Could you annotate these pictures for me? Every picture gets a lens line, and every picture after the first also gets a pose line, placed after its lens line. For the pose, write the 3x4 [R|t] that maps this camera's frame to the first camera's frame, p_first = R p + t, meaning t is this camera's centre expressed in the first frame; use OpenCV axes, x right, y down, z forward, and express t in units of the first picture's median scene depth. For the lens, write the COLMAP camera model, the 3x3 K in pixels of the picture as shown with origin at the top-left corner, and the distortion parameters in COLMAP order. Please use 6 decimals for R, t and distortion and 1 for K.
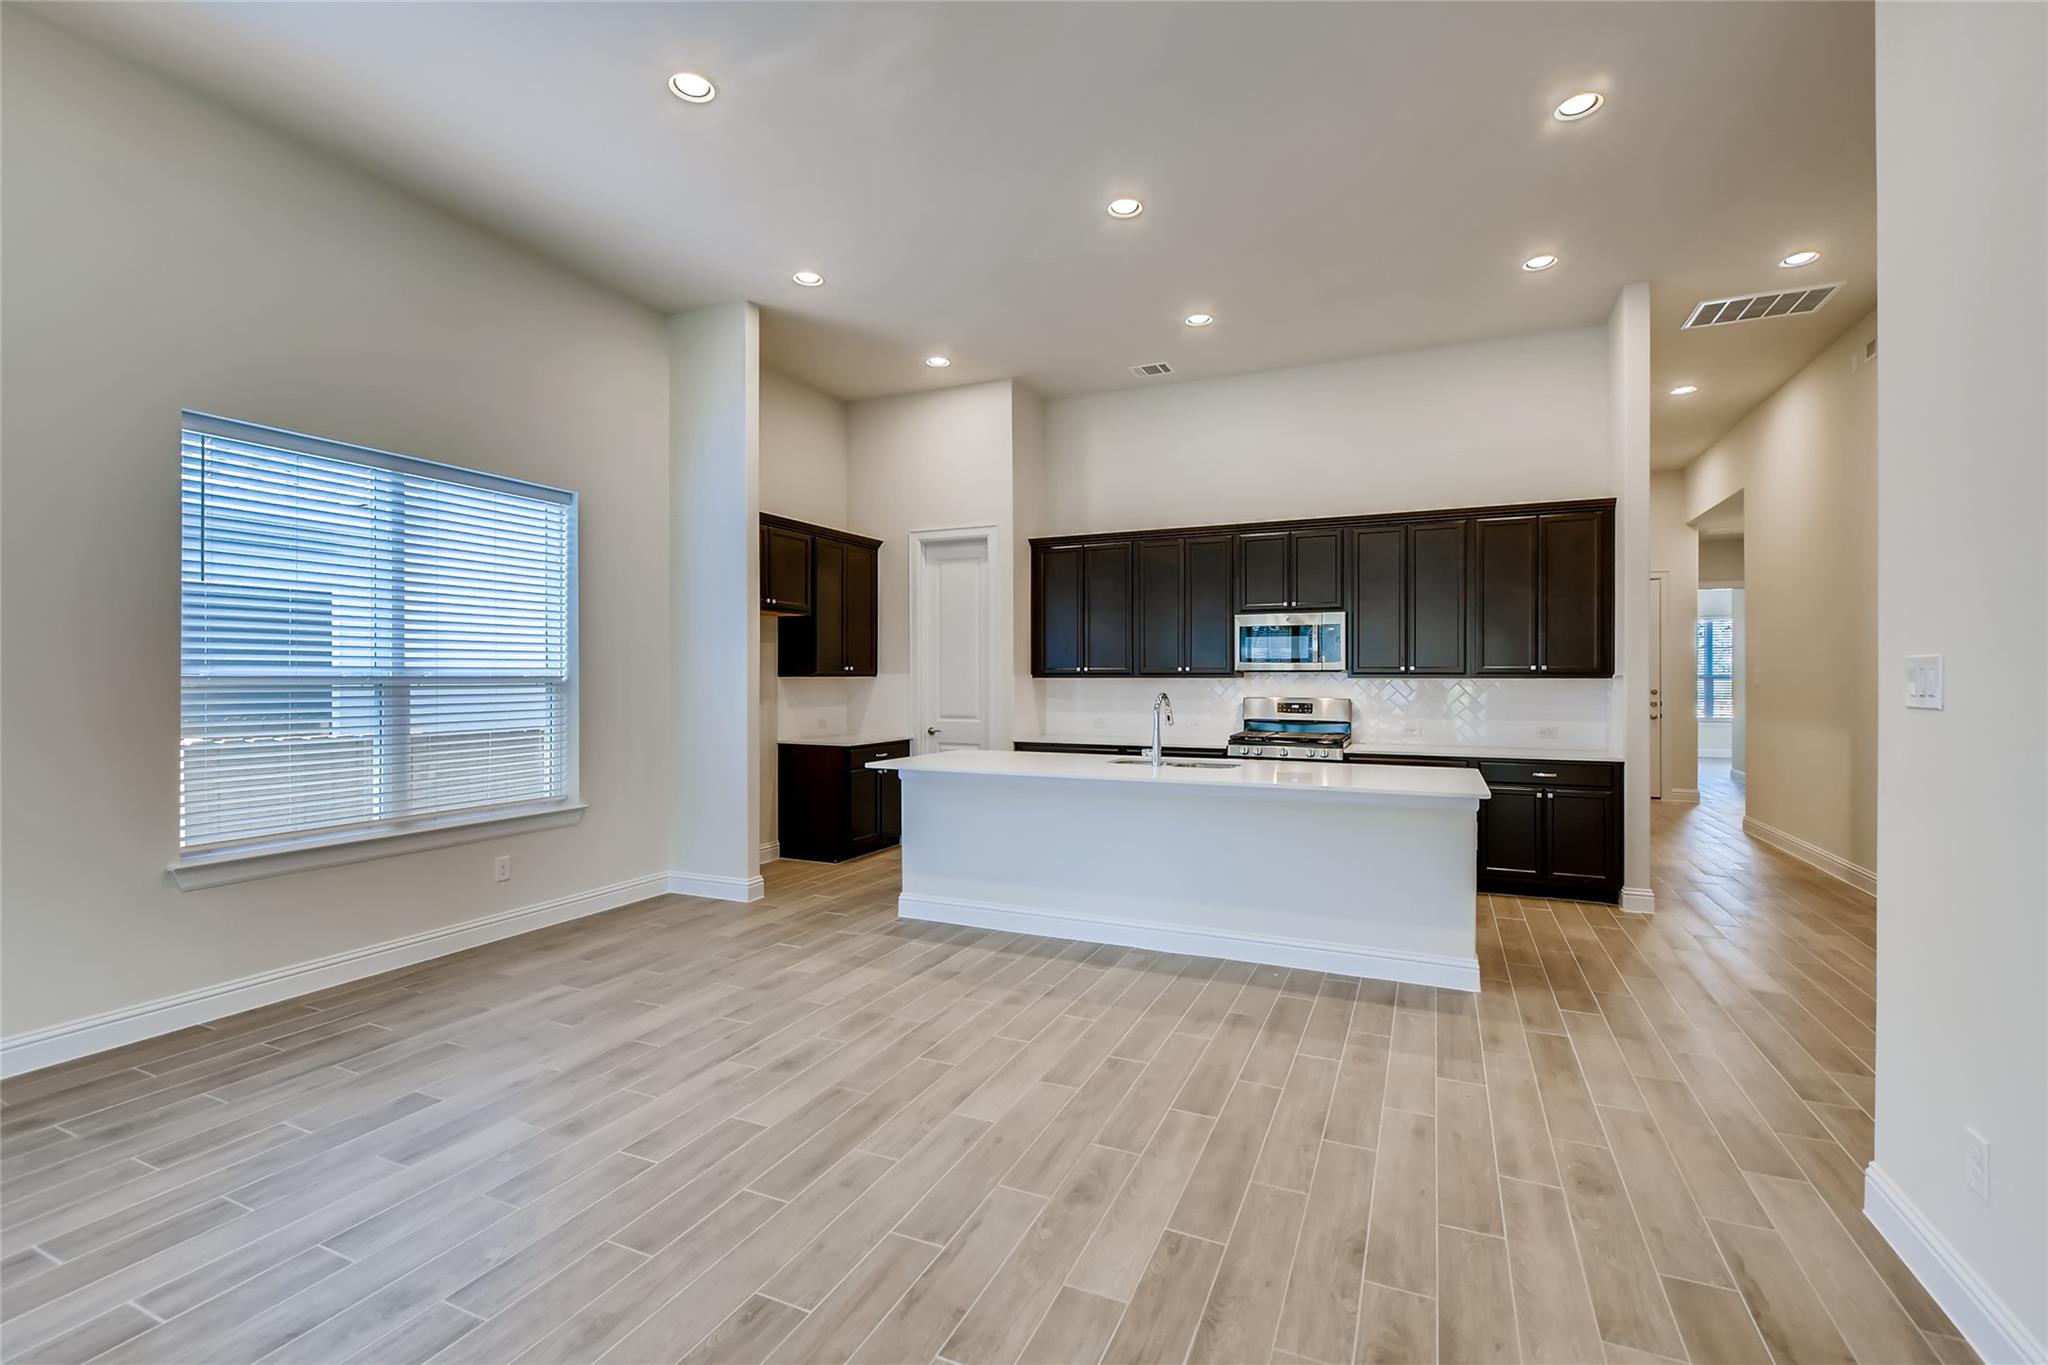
lens RADIAL K [[911.6, 0, 1016.1], [0, 911.6, 677.1], [0, 0, 1]] dist [-0.000091, 0.000171]
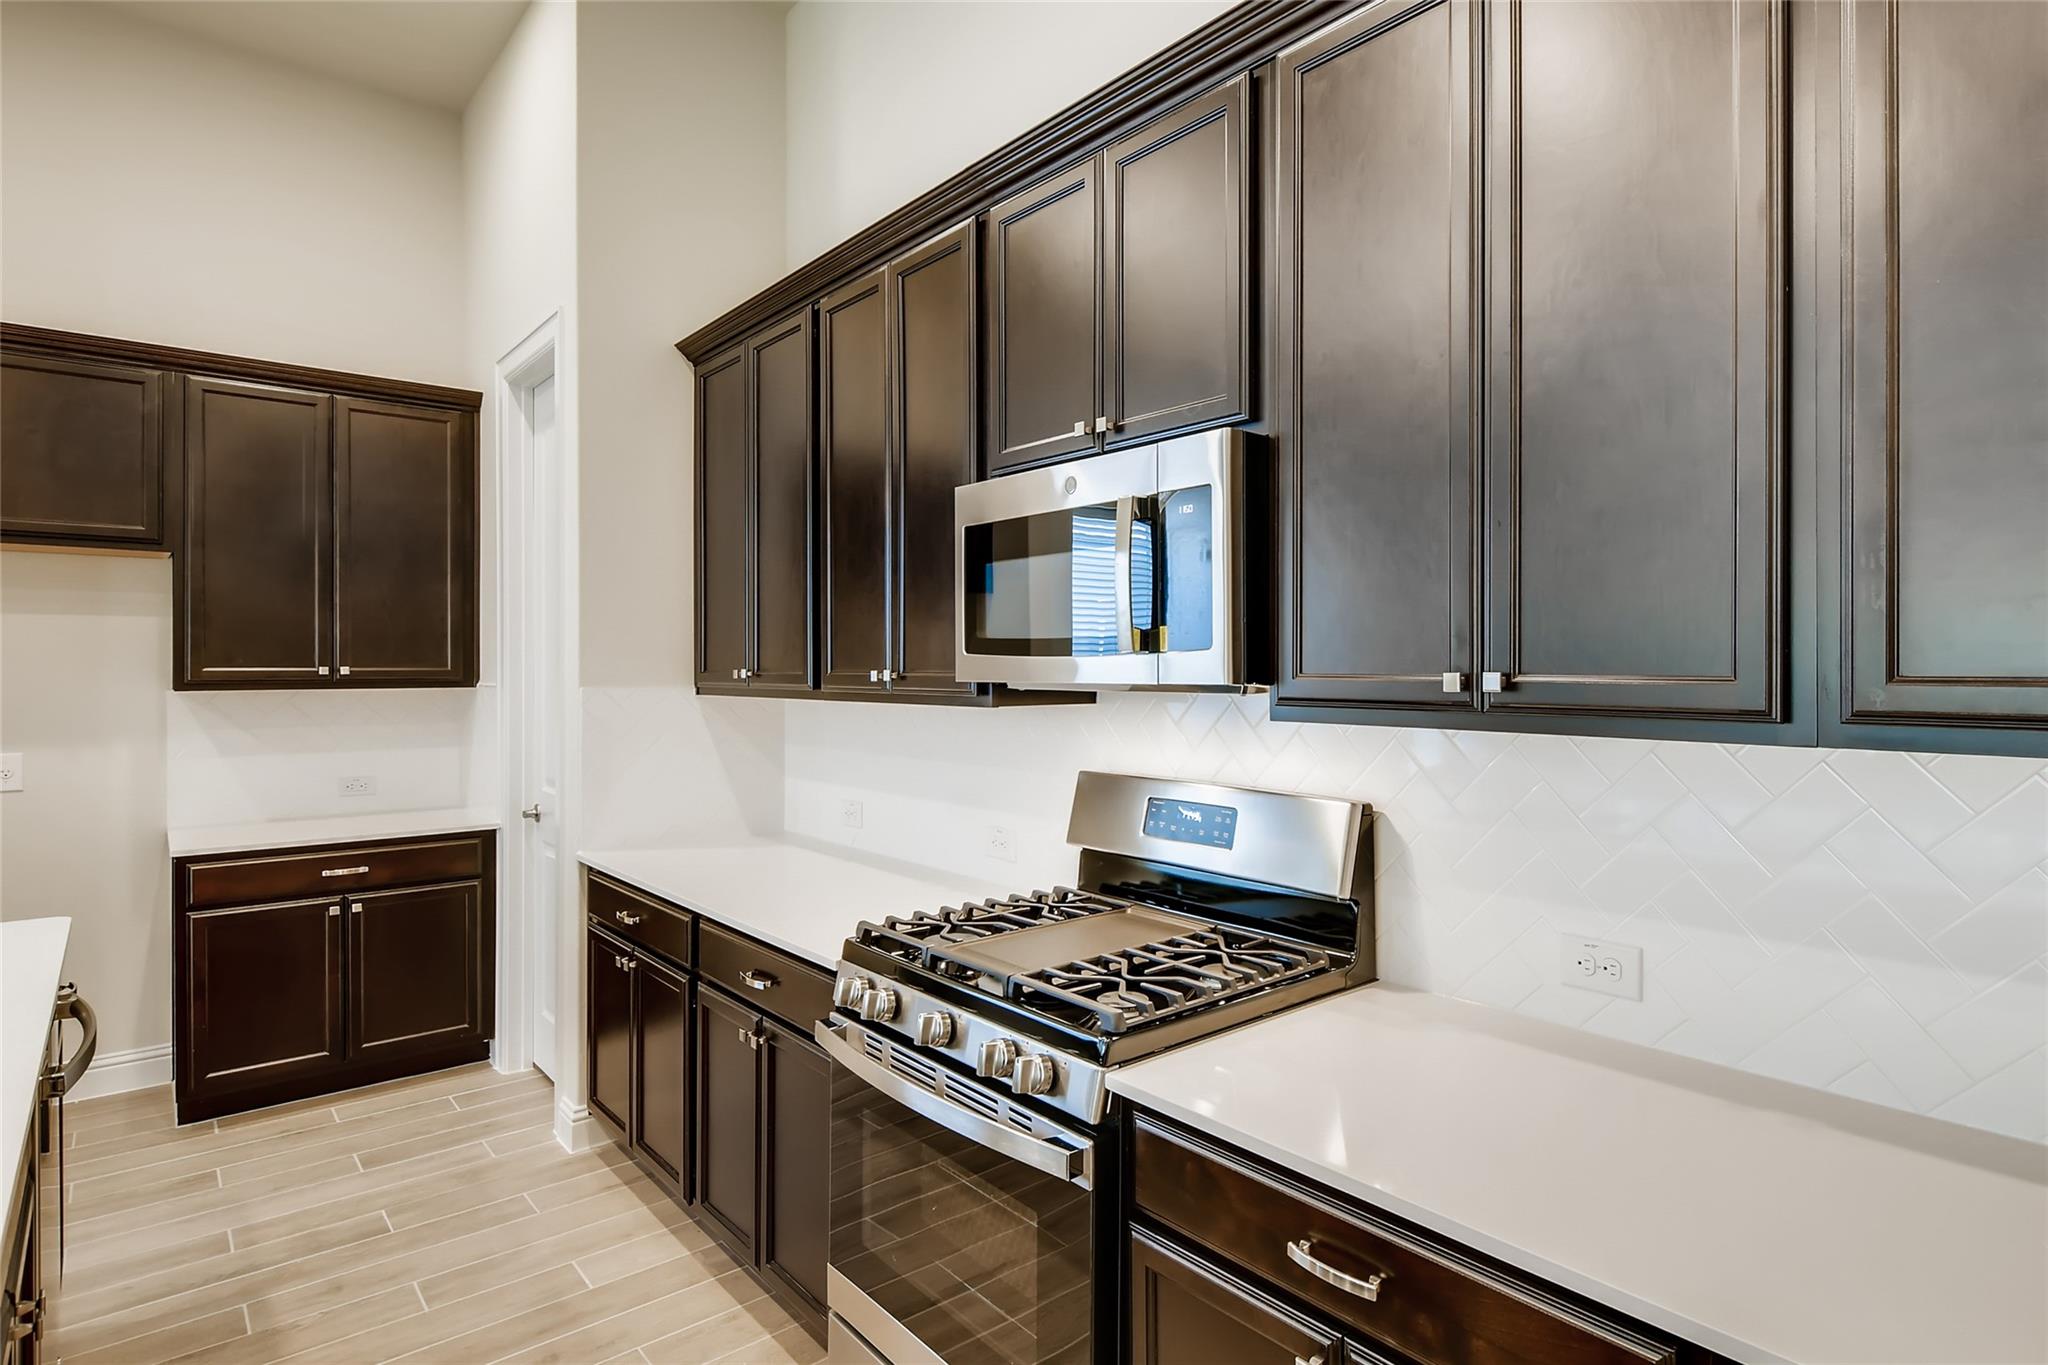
lens RADIAL K [[1073.8, 0, 1151.7], [0, 1073.8, 674.7], [0, 0, 1]] dist [0.000482, -0.001880]
pose [[0.927844, 0.003356, -0.372955, 0.456526], [-0.002373, 0.999992, 0.003094, -0.011859], [0.372962, -0.001986, 0.927844, 0.770262]]
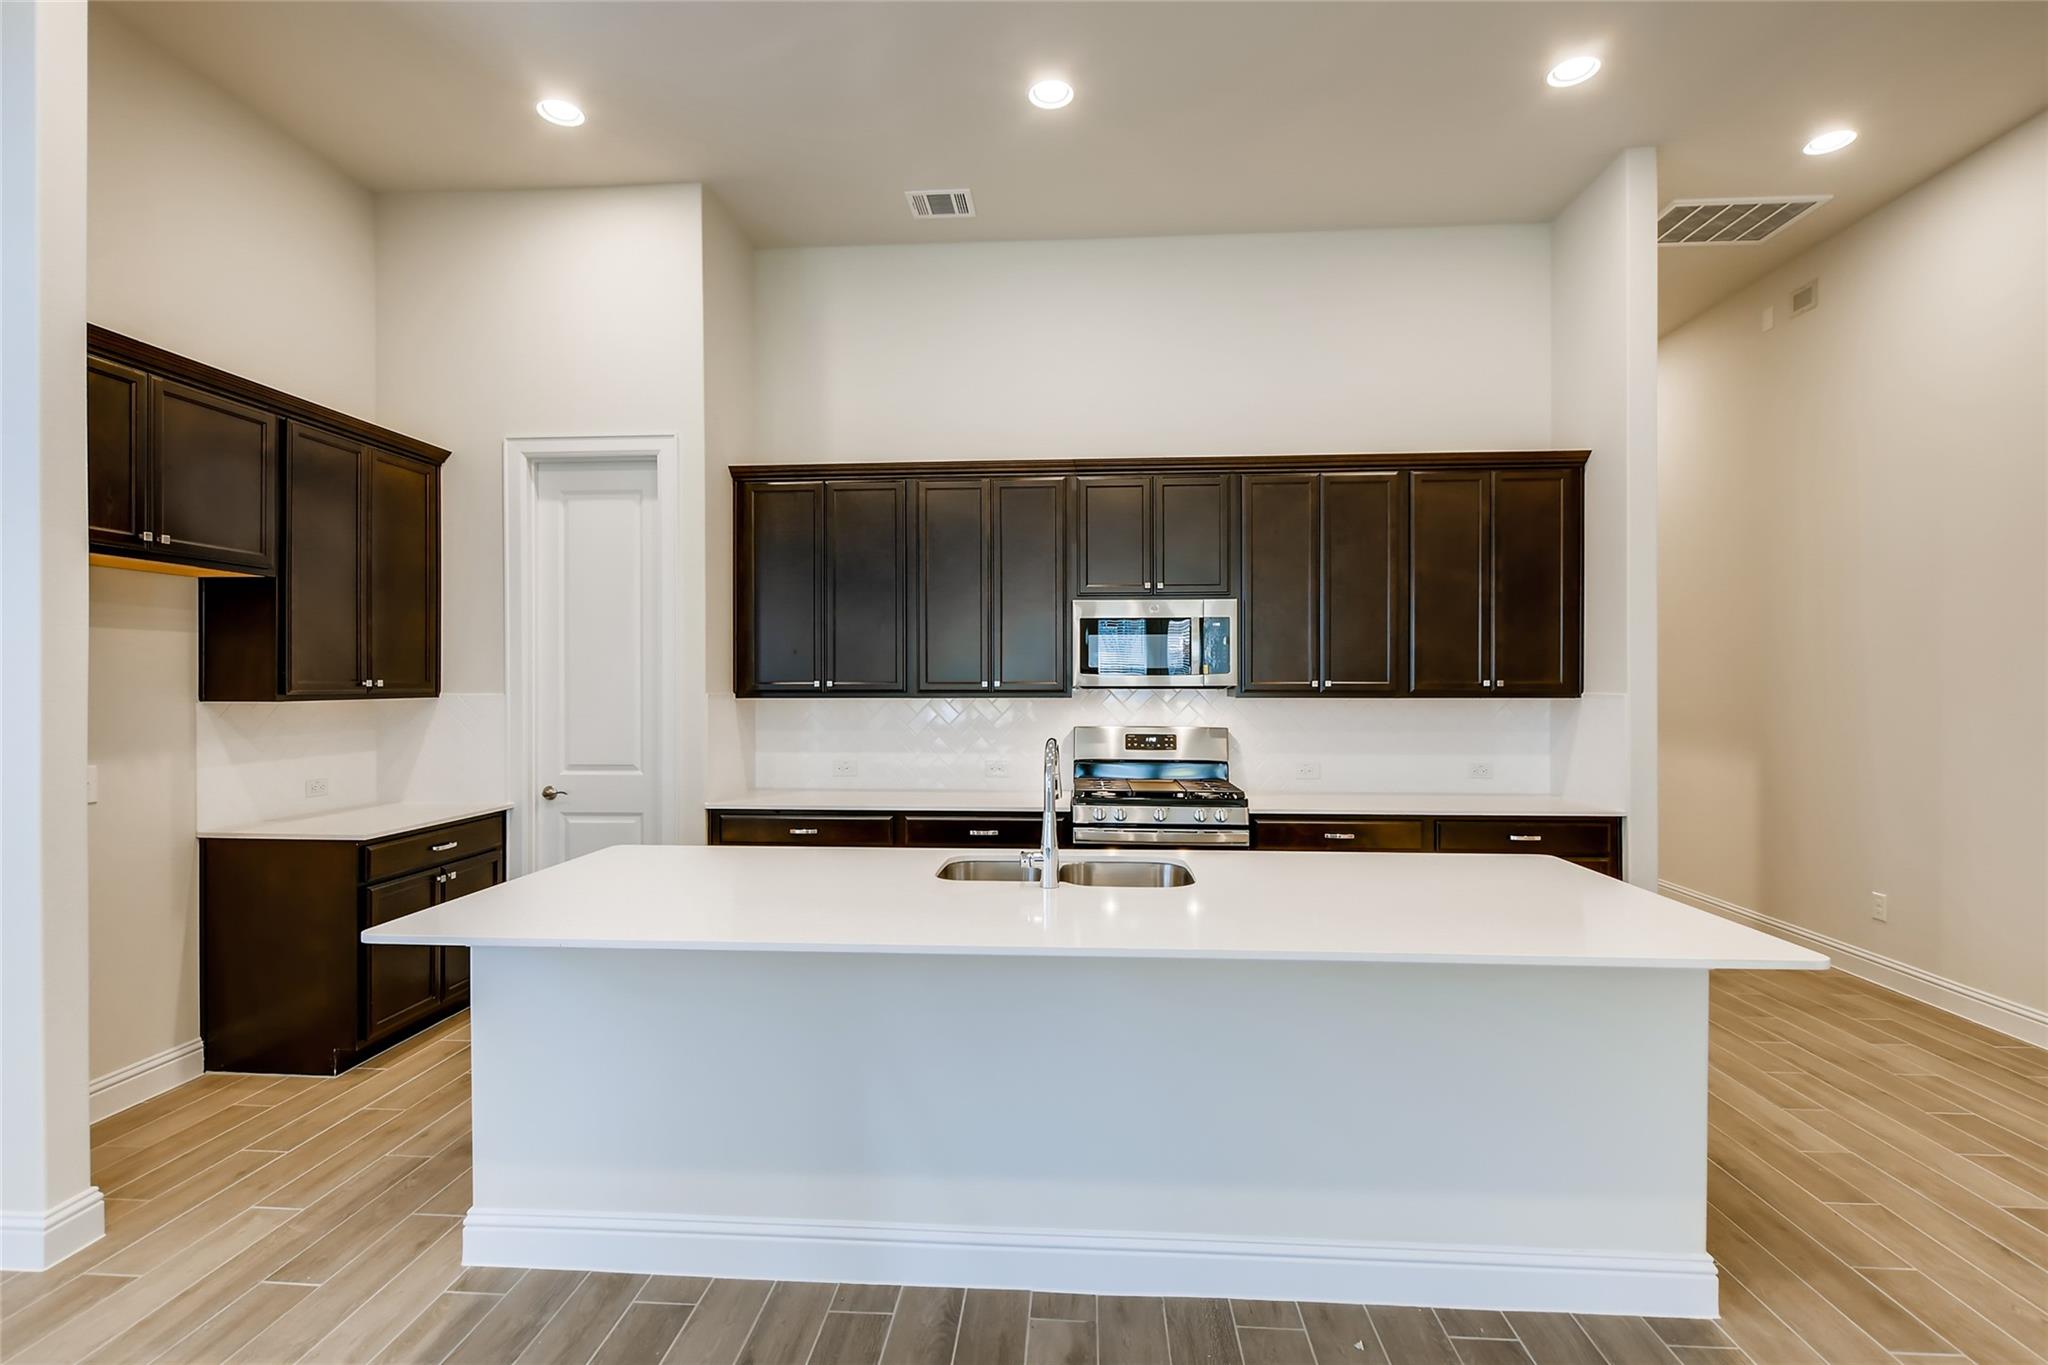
lens RADIAL K [[958.8, 0, 1024.0], [0, 958.8, 682.5], [0, 0, 1]] dist [0.000222, -0.001052]
pose [[0.934202, -0.001936, 0.356740, -0.036147], [0.001556, 0.999998, 0.001352, -0.012002], [-0.356742, -0.000708, 0.934203, 0.412254]]
